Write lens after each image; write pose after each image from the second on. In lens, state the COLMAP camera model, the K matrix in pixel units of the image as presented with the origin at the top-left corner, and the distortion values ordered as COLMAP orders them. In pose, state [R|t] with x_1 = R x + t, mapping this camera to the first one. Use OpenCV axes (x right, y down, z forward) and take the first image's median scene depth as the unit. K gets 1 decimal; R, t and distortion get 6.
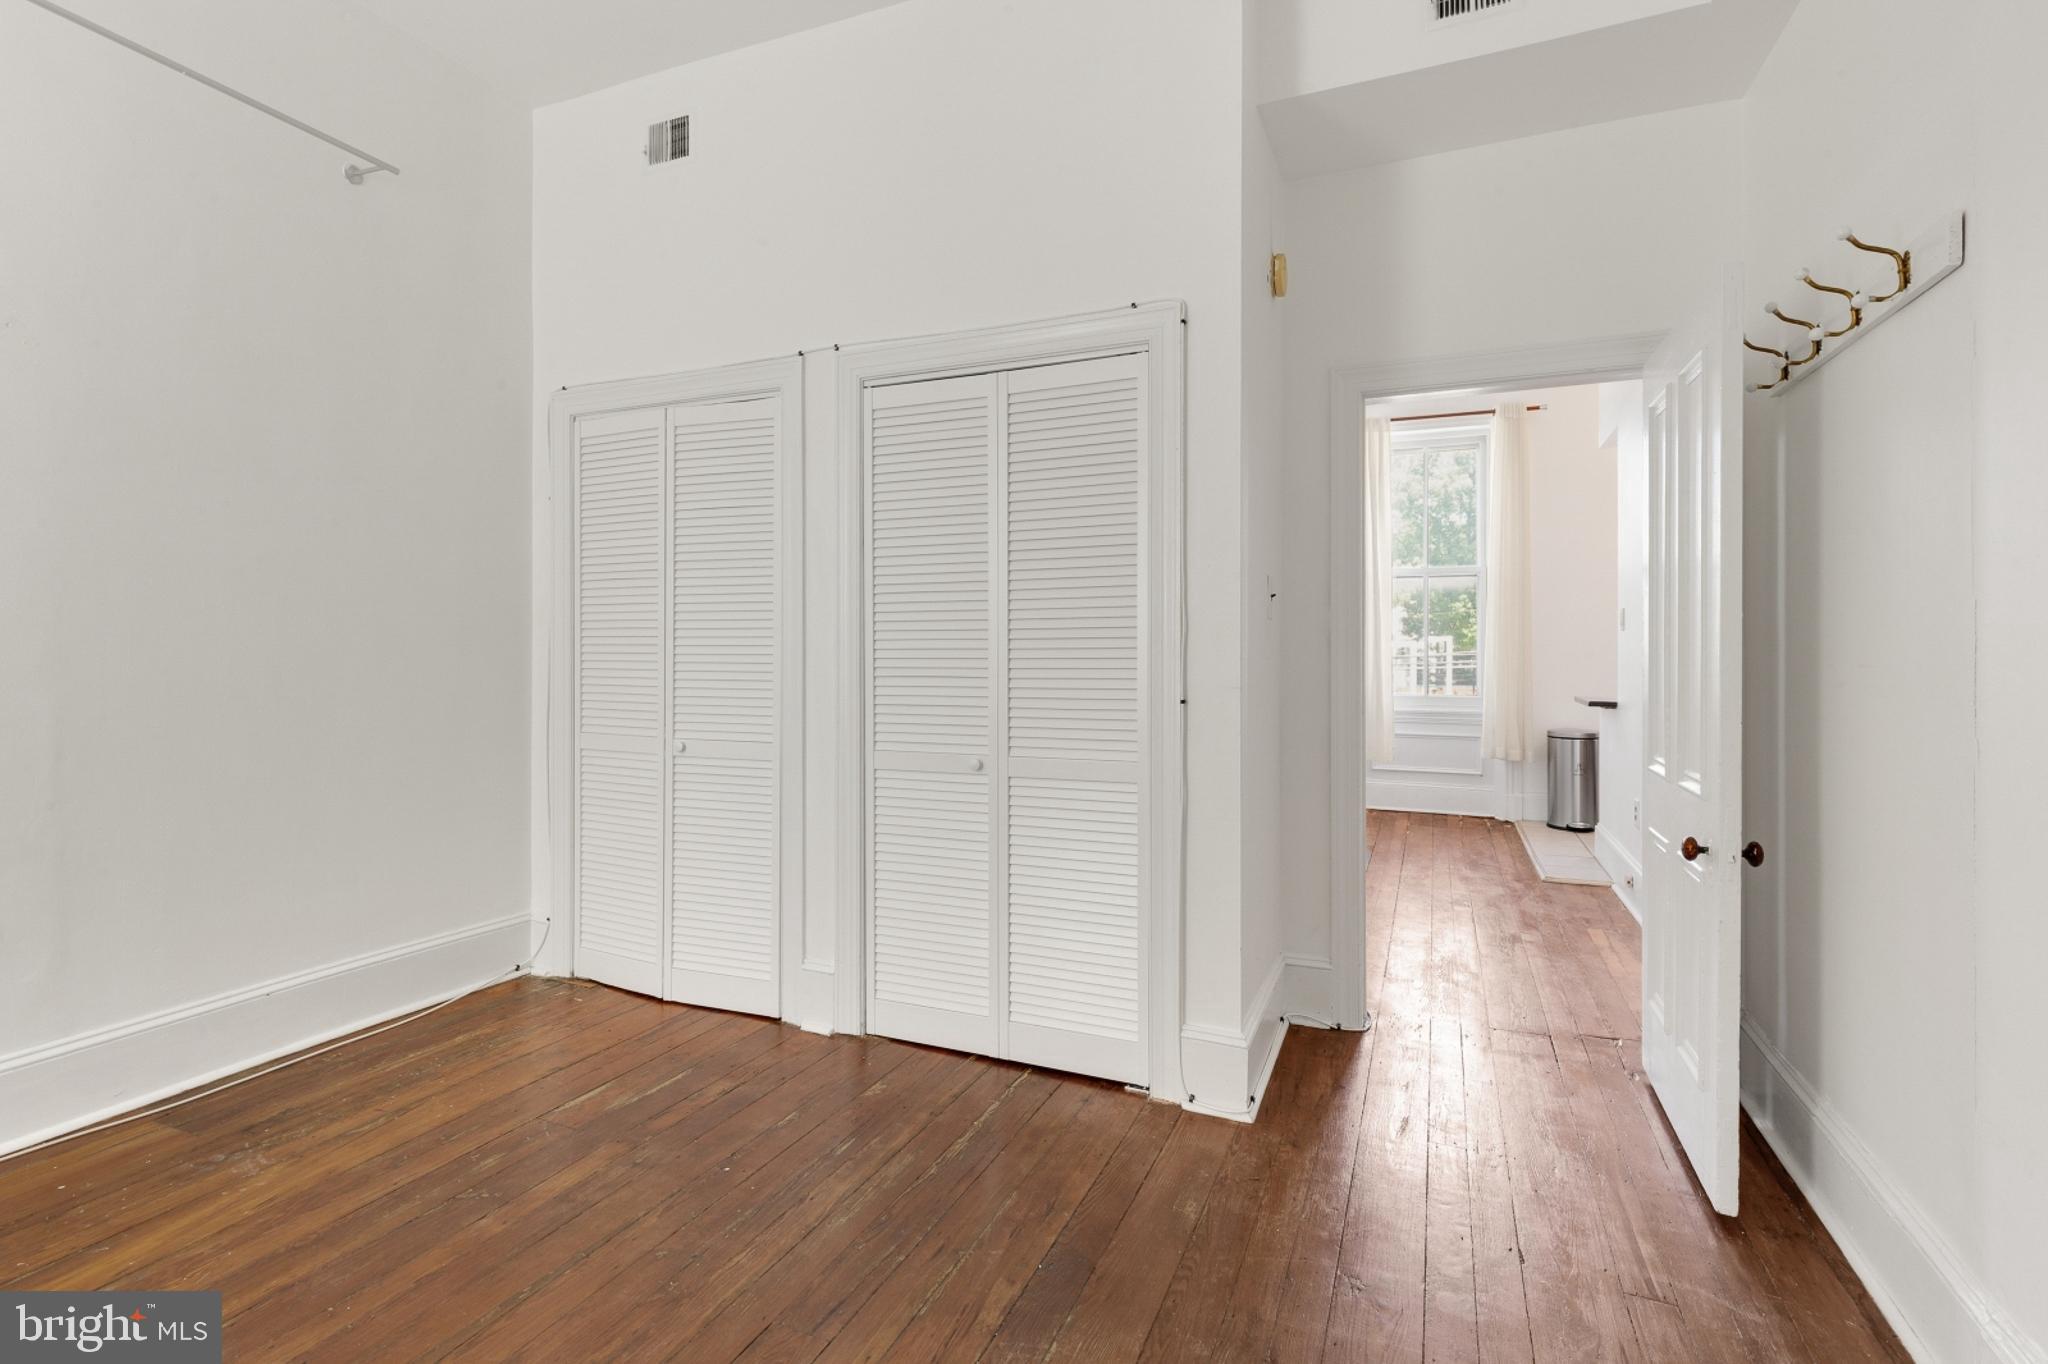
lens RADIAL K [[974.2, 0, 1005.6], [0, 974.2, 654.2], [0, 0, 1]] dist [0.011084, -0.000835]
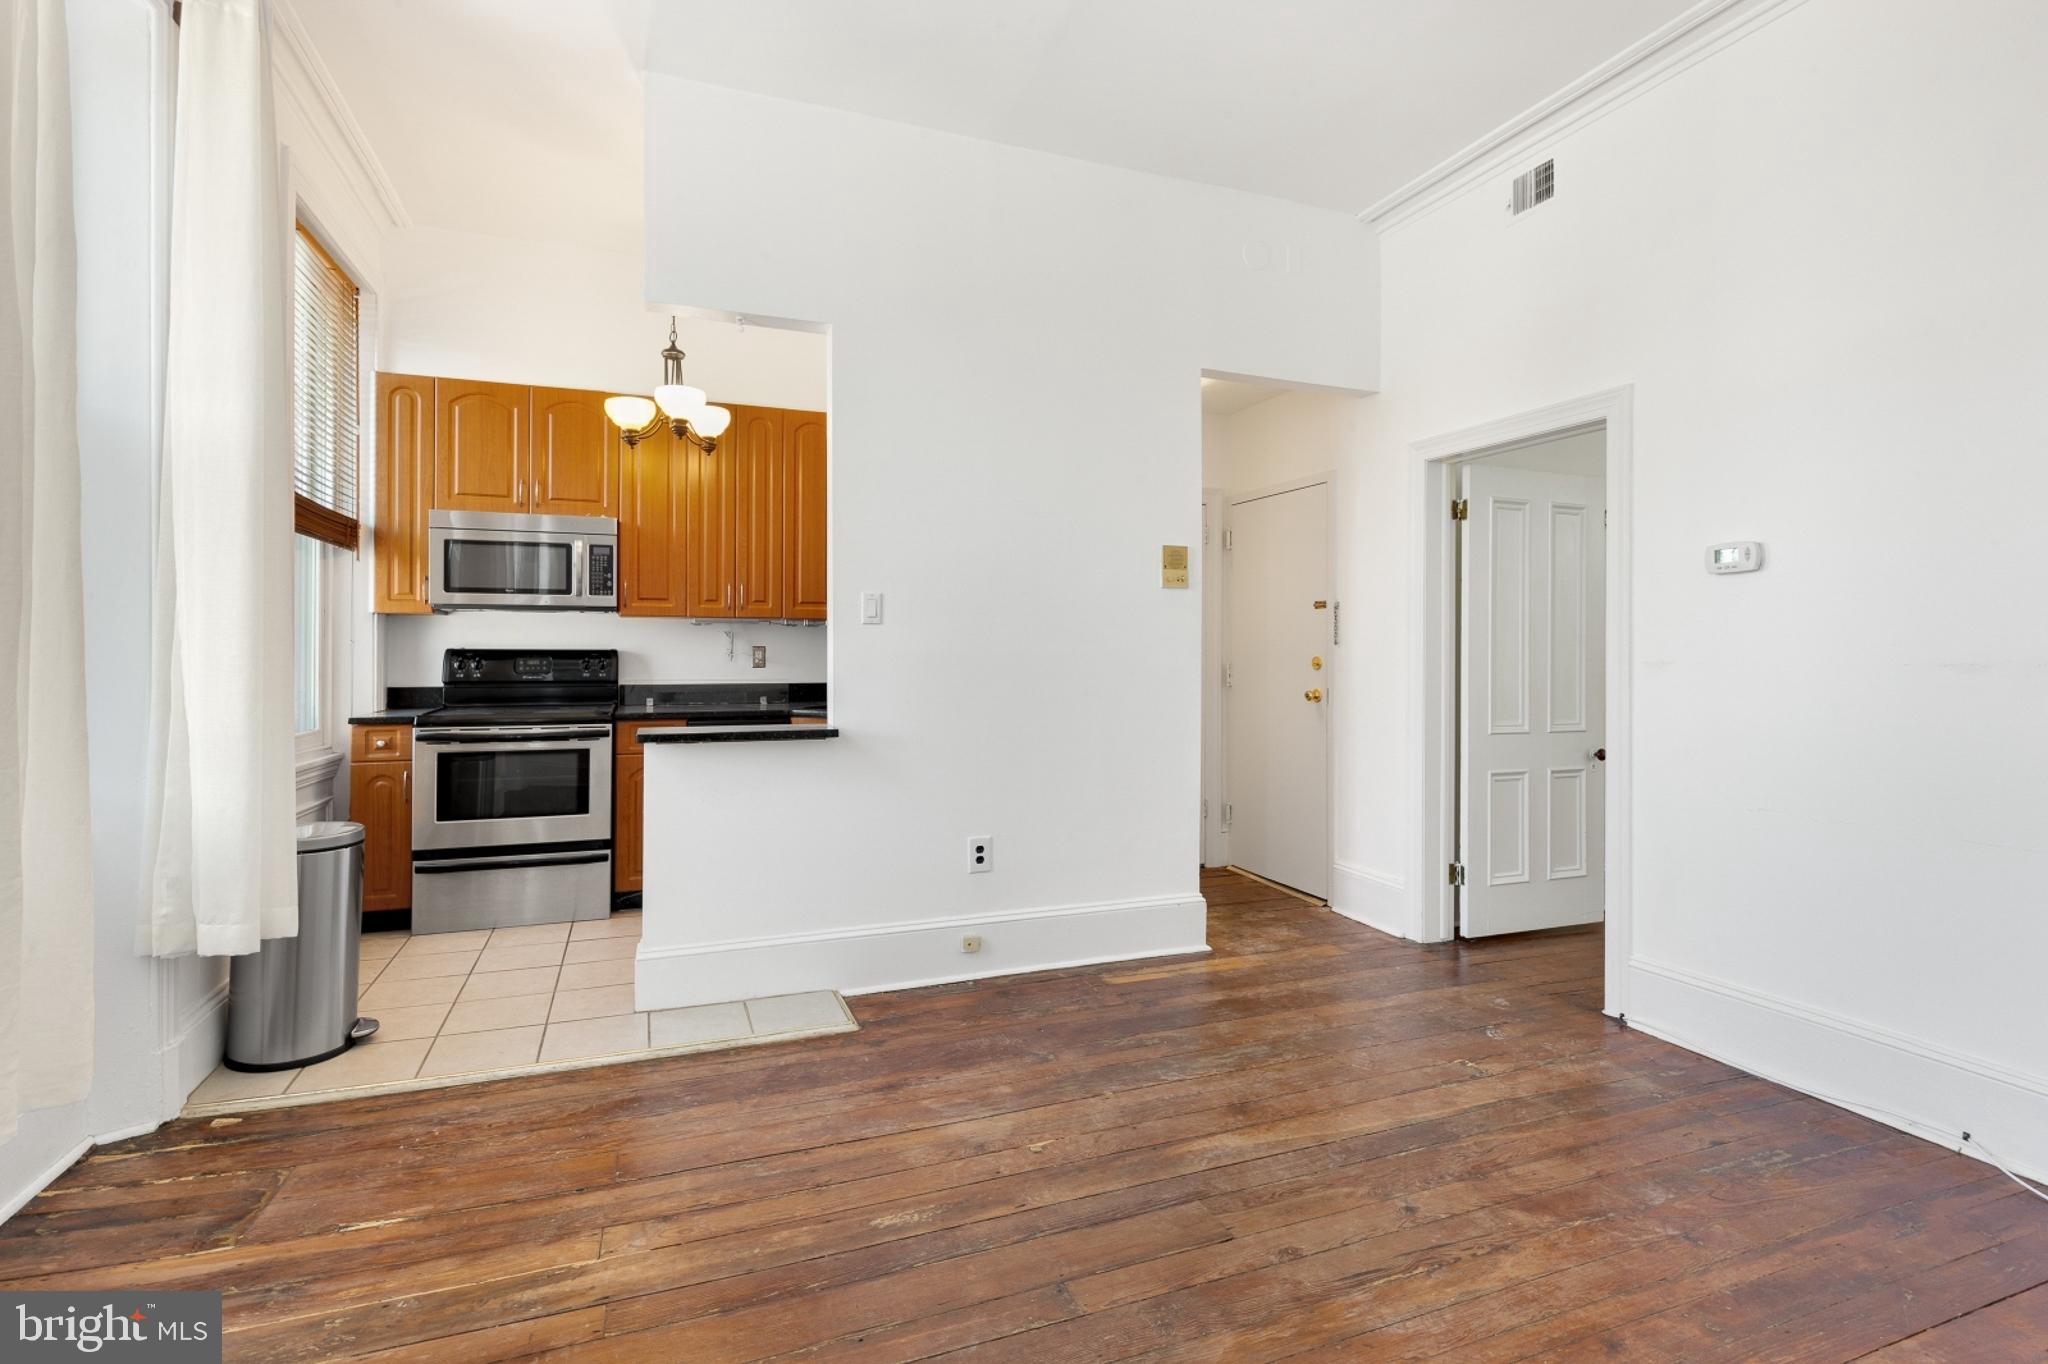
lens RADIAL K [[956.1, 0, 1020.2], [0, 956.1, 649.6], [0, 0, 1]] dist [0.007669, -0.000687]
pose [[-0.708483, -0.006694, 0.705696, 0.040601], [-0.003574, 0.999976, 0.005898, -0.007377], [-0.705719, 0.001656, -0.708490, 1.021956]]
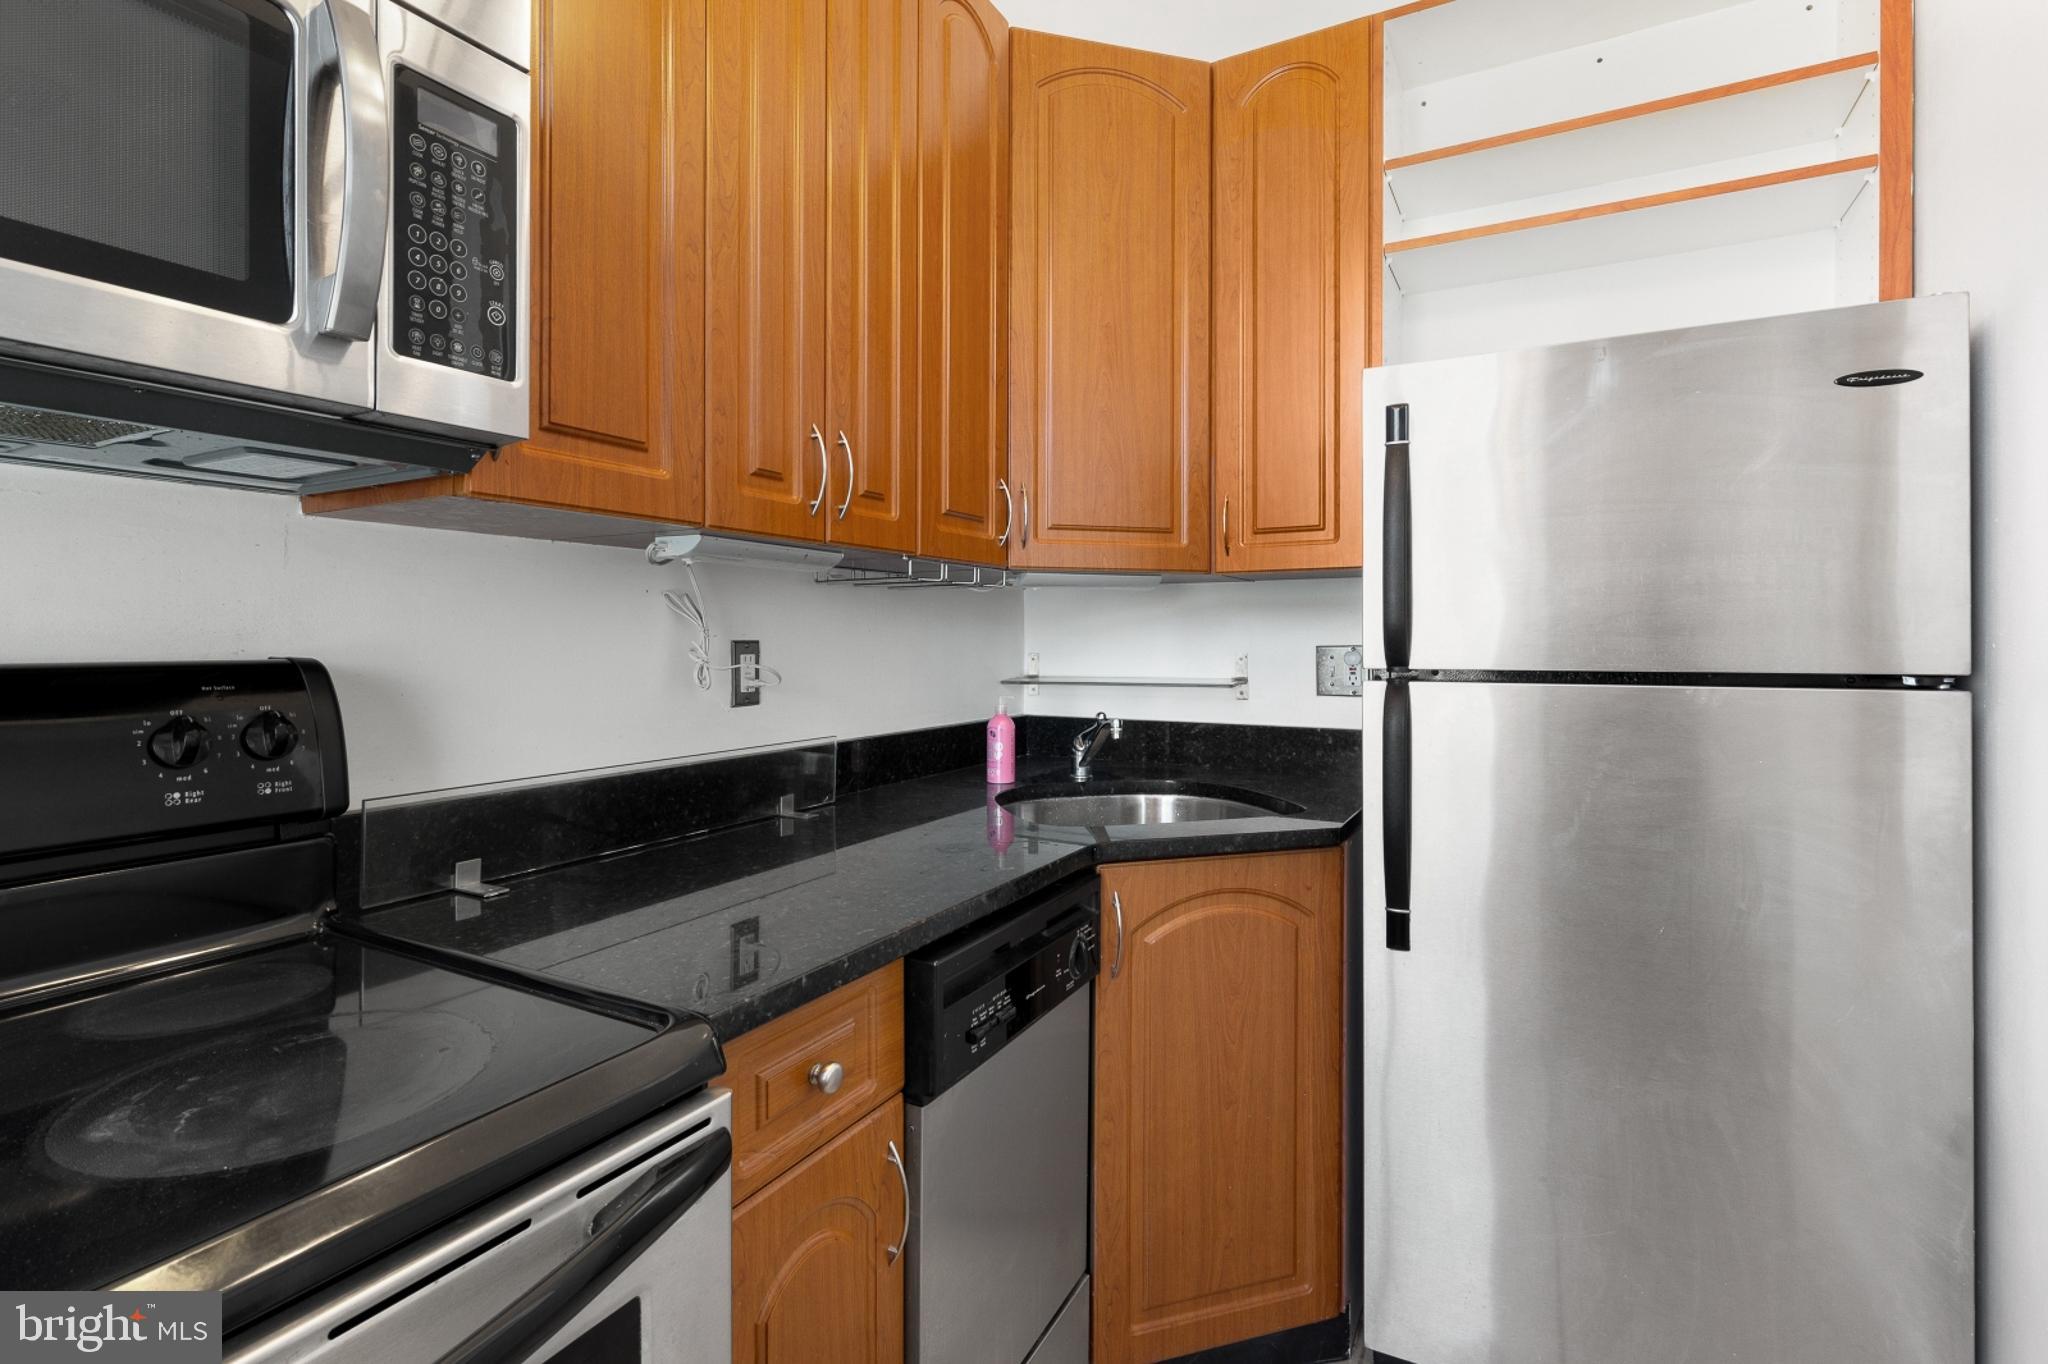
lens RADIAL K [[966.4, 0, 1022.2], [0, 966.4, 638.1], [0, 0, 1]] dist [0.002028, -0.000293]
pose [[-0.996541, -0.000189, 0.083098, 0.621199], [-0.000075, 0.999999, 0.001375, -0.005796], [-0.083098, 0.001364, -0.996540, 0.876142]]
